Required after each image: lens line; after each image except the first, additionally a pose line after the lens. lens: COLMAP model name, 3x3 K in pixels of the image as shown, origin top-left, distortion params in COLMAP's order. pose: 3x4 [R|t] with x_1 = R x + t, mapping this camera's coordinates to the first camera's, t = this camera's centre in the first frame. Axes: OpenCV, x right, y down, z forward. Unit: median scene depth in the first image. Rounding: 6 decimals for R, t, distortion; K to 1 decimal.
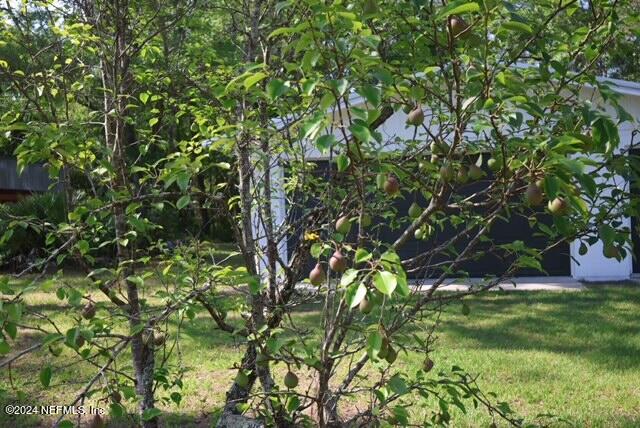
lens RADIAL K [[761.5, 0, 320.0], [0, 761.5, 214.0], [0, 0, 1]] dist [0.007227, 0.017840]
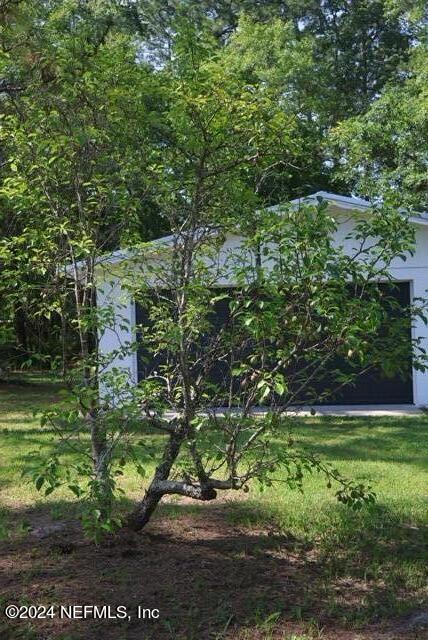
lens RADIAL K [[909.1, 0, 214.0], [0, 909.1, 320.0], [0, 0, 1]] dist [0.046266, 0.024835]
pose [[0.996935, 0.010106, 0.077583, -0.070335], [-0.008652, 0.999781, -0.019058, -0.012415], [-0.077759, 0.018328, 0.996804, -0.378616]]
